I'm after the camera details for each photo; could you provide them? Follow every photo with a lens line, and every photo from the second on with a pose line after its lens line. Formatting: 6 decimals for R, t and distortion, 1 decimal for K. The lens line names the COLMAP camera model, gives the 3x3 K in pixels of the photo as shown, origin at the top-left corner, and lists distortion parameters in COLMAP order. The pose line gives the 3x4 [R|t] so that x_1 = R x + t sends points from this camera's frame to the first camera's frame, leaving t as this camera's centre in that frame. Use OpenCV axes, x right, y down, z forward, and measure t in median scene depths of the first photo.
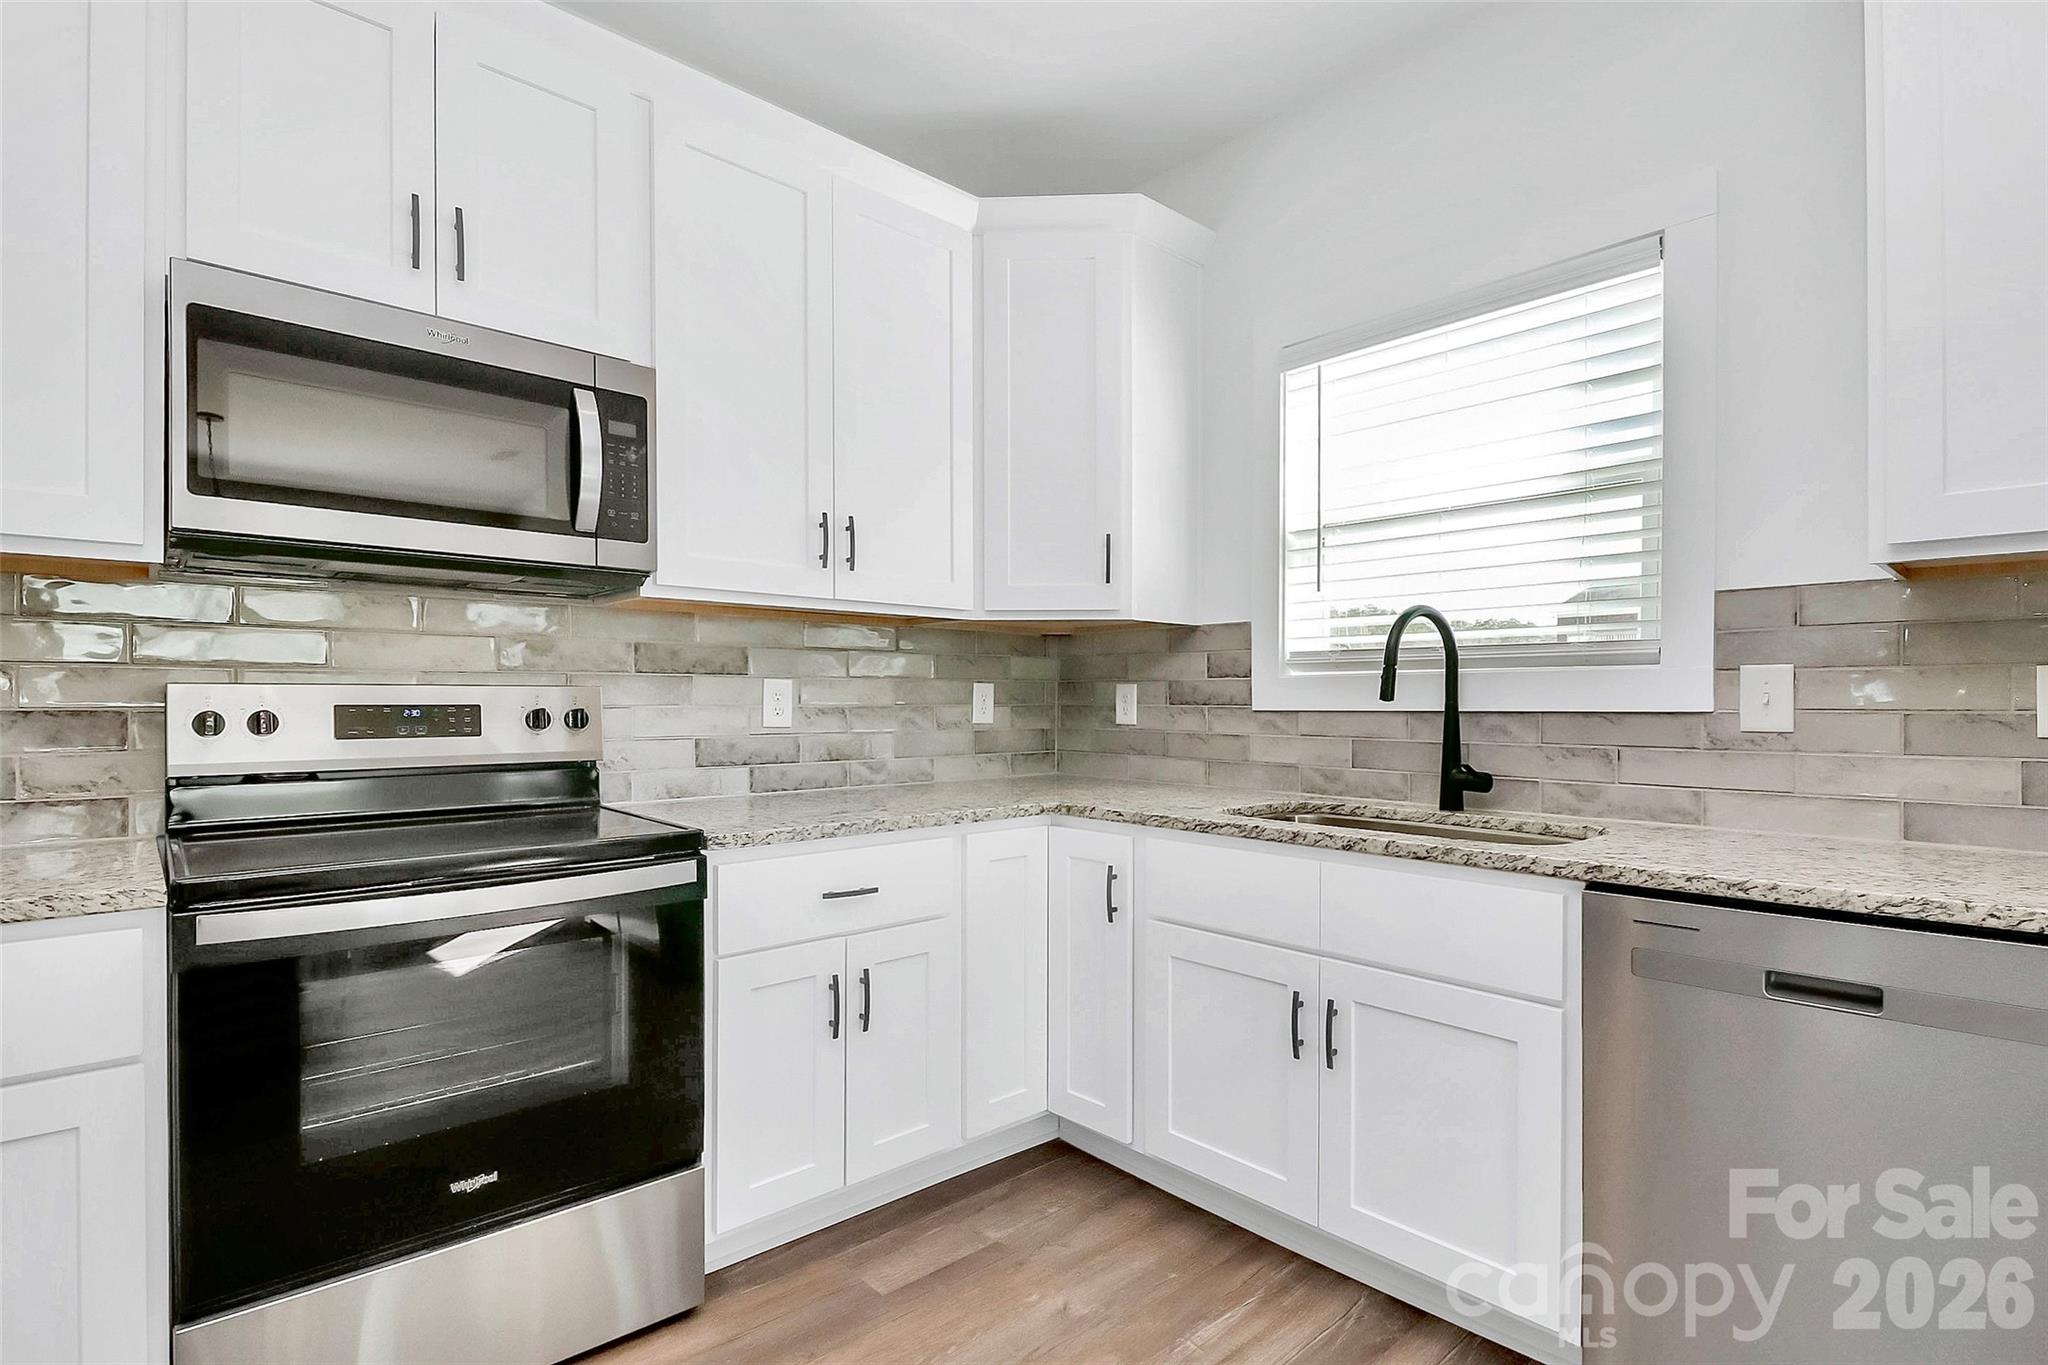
lens RADIAL K [[972.7, 0, 1020.2], [0, 972.7, 709.6], [0, 0, 1]] dist [-0.004521, -0.010446]
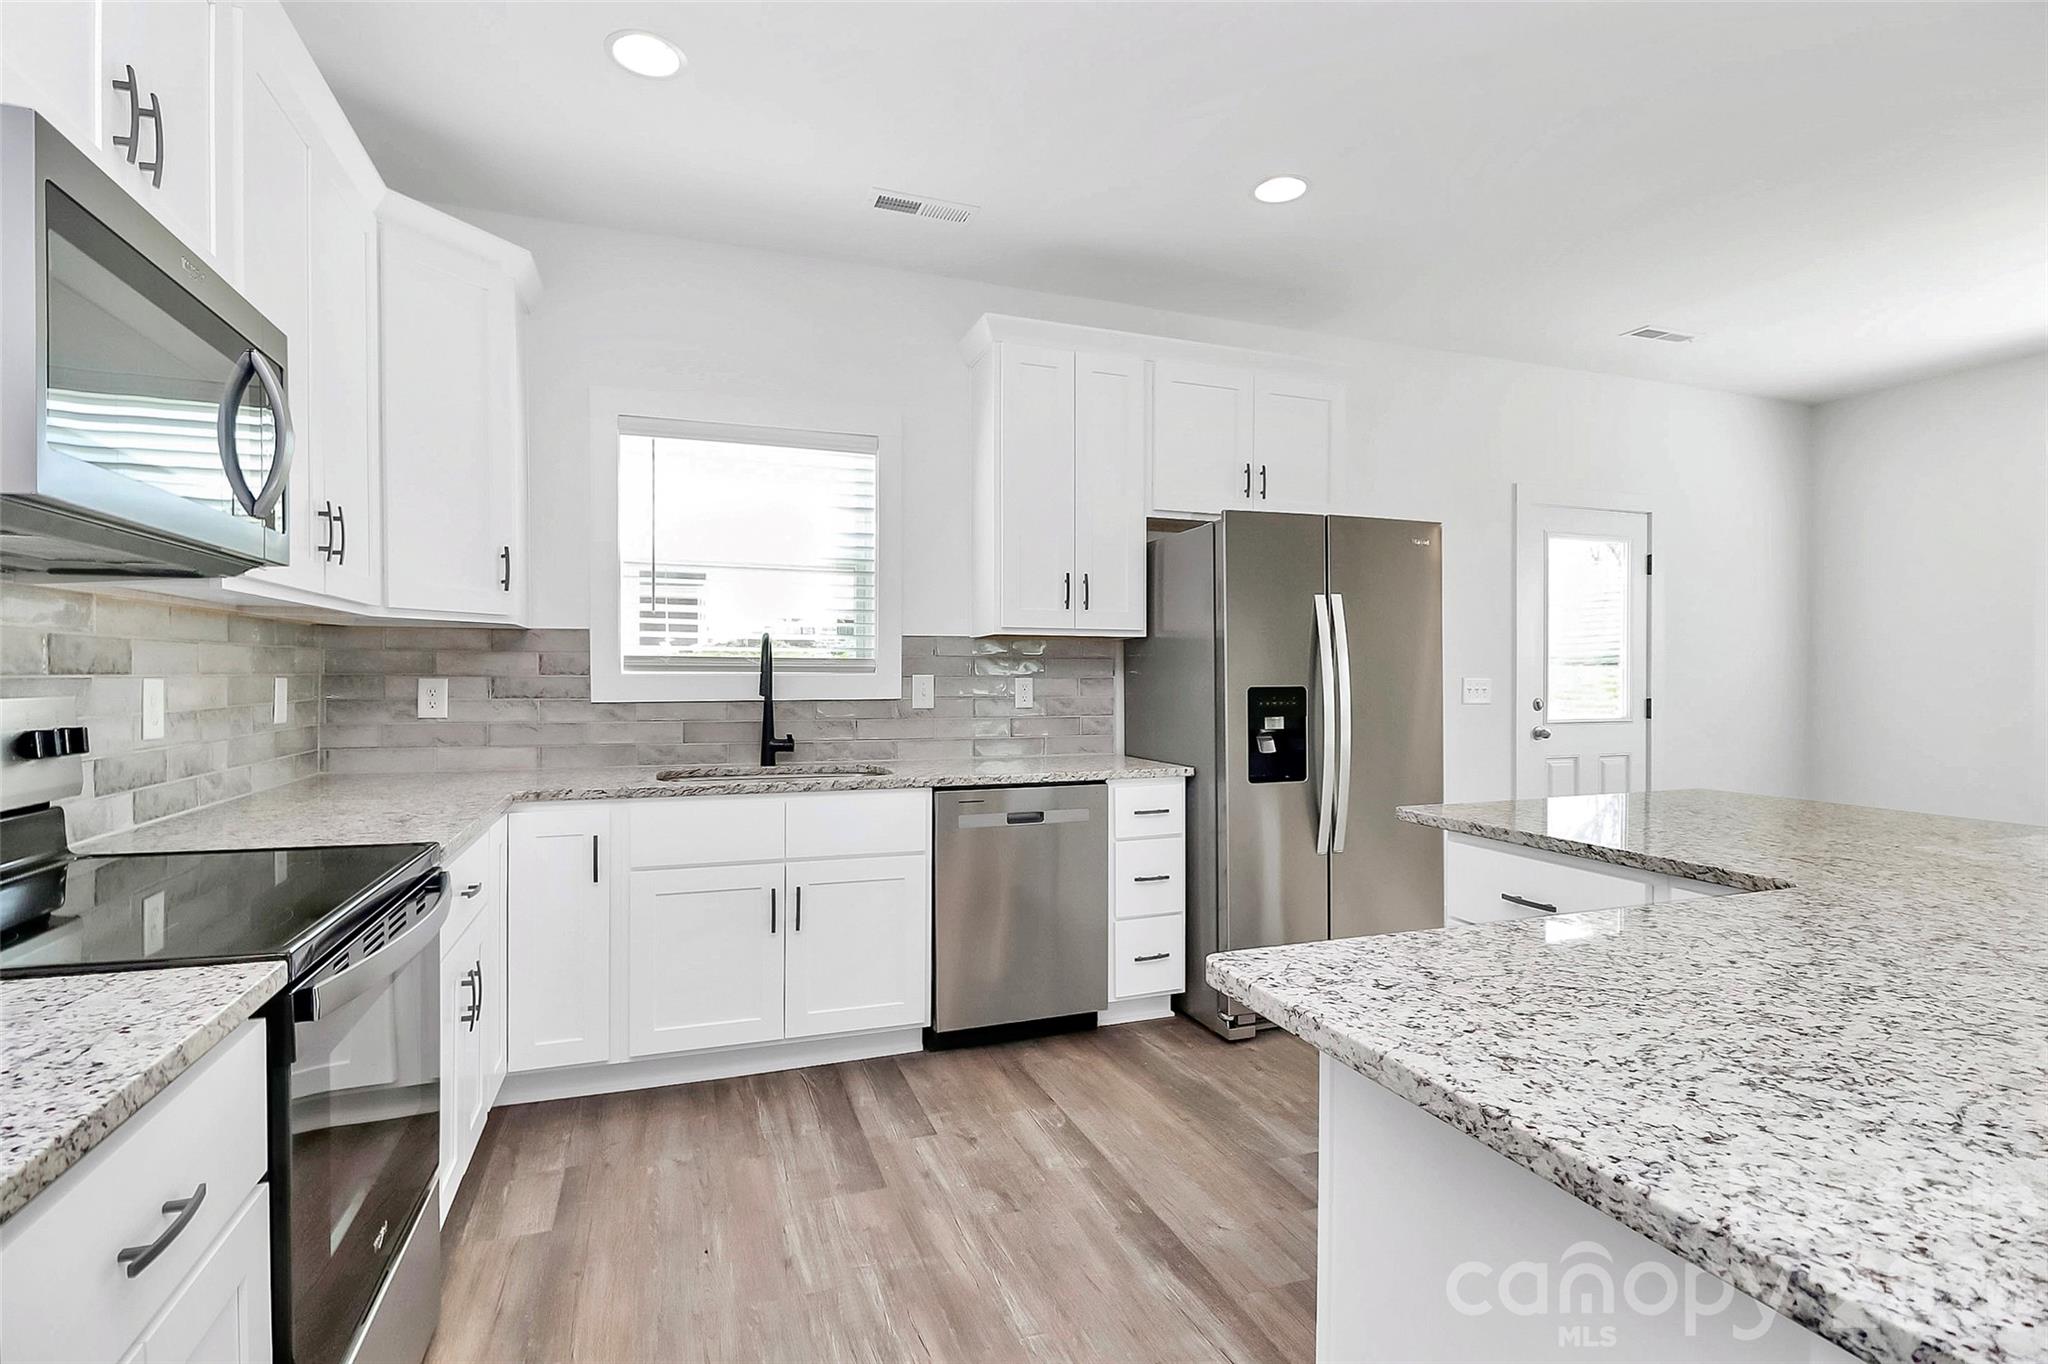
lens RADIAL K [[972.7, 0, 1028.0], [0, 972.7, 669.4], [0, 0, 1]] dist [-0.004521, -0.010446]
pose [[0.376465, 0.004611, 0.926419, -0.785970], [0.003951, 0.999971, -0.006582, -0.034496], [-0.926422, 0.006138, 0.376436, 0.041255]]
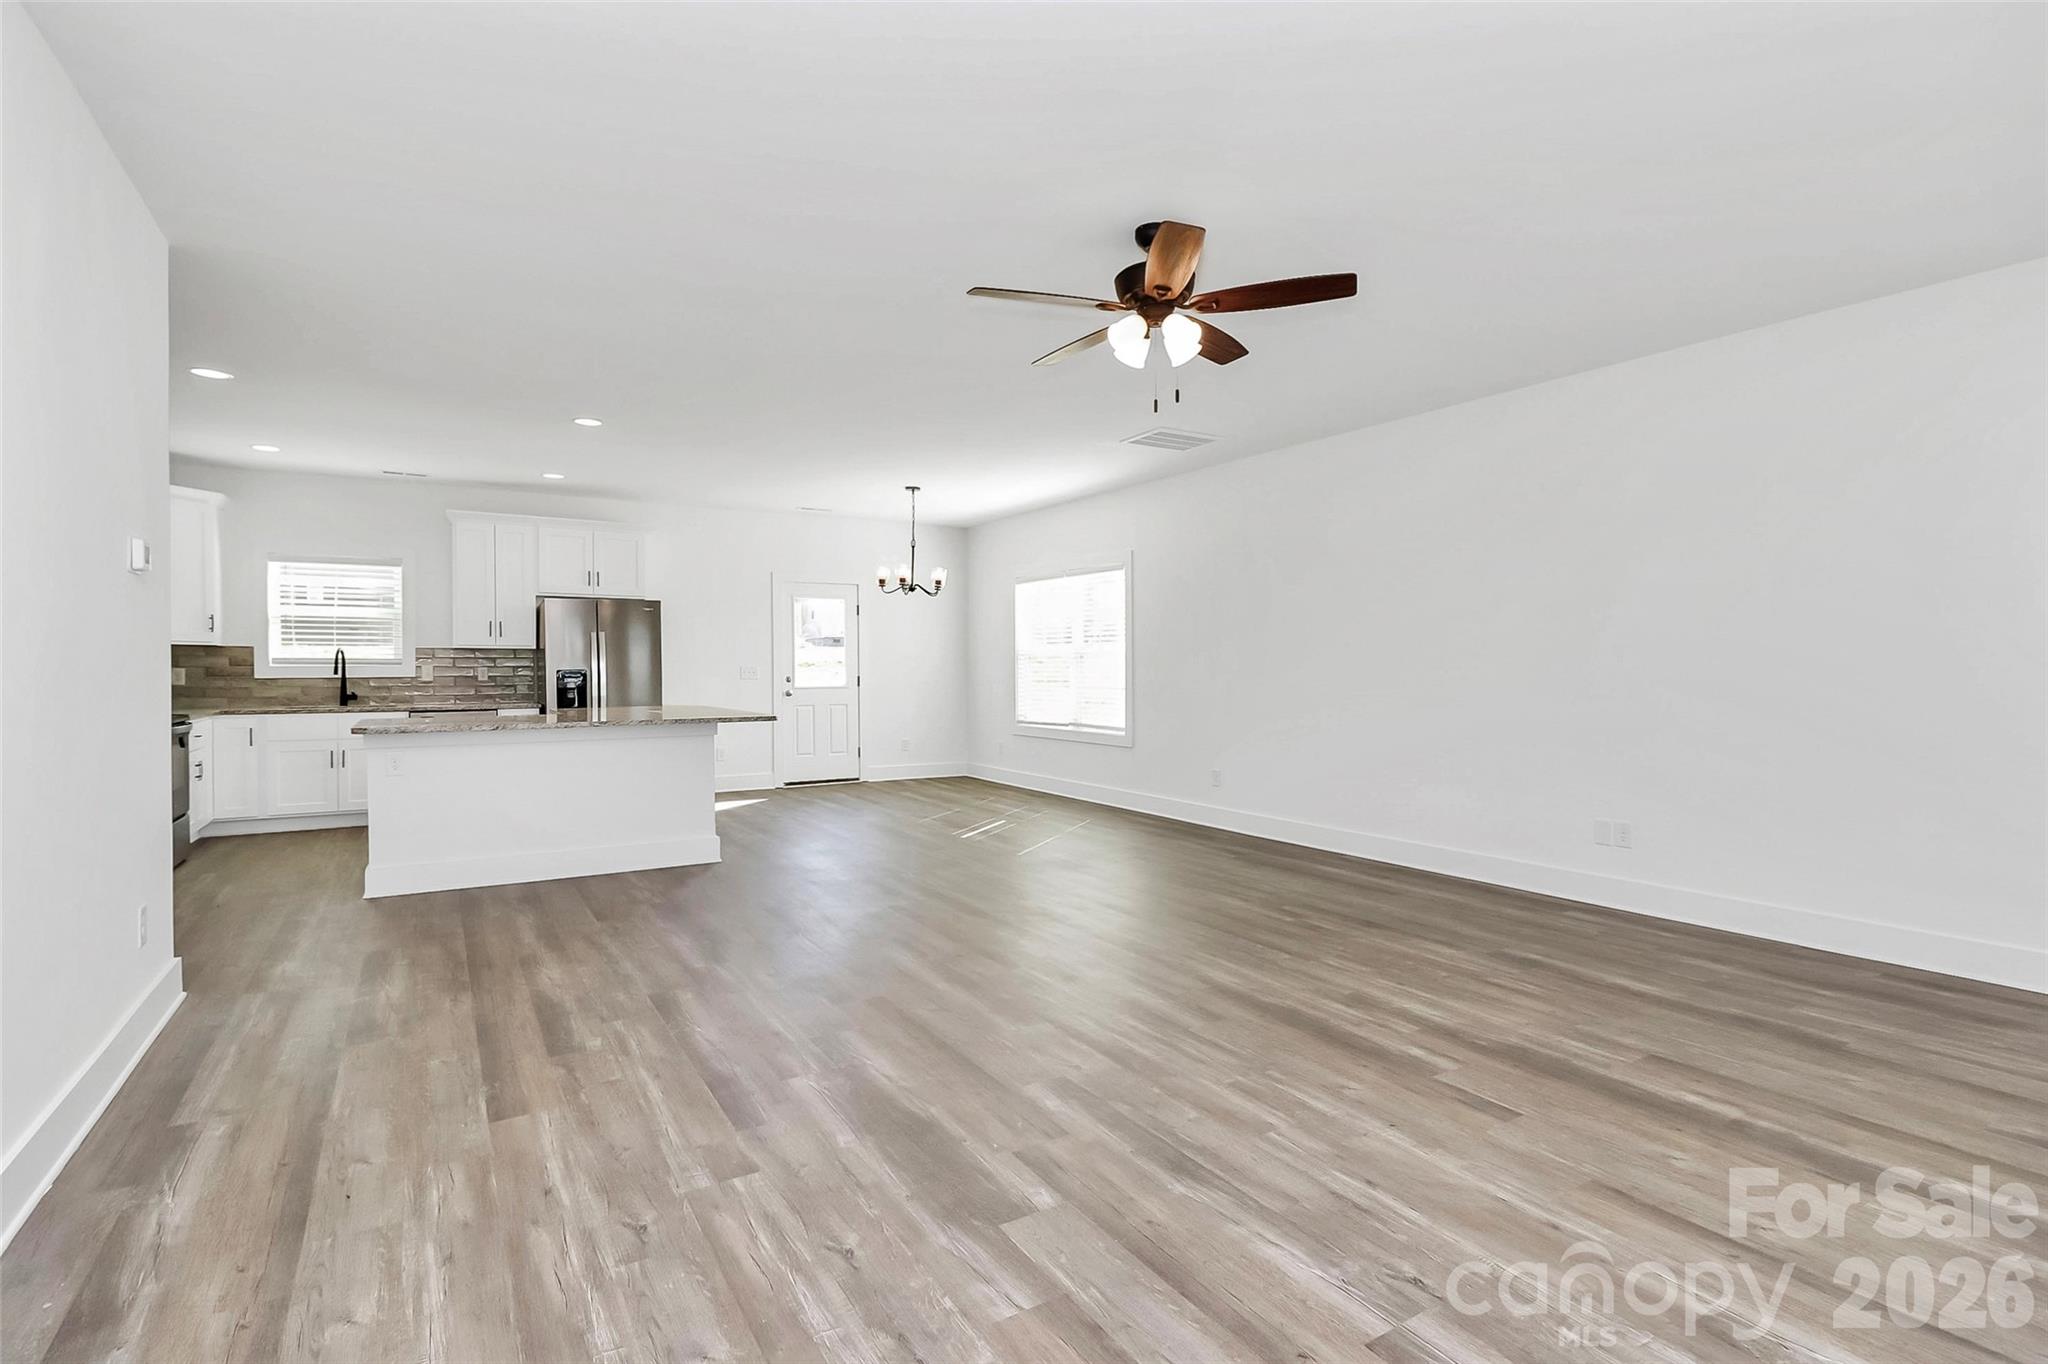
lens RADIAL K [[972.7, 0, 1031.3], [0, 972.7, 670.1], [0, 0, 1]] dist [-0.004521, -0.010446]
pose [[0.176544, -0.006086, 0.984274, -2.438524], [0.009003, 0.999949, 0.004568, -0.018076], [-0.984252, 0.008055, 0.176590, -1.964639]]
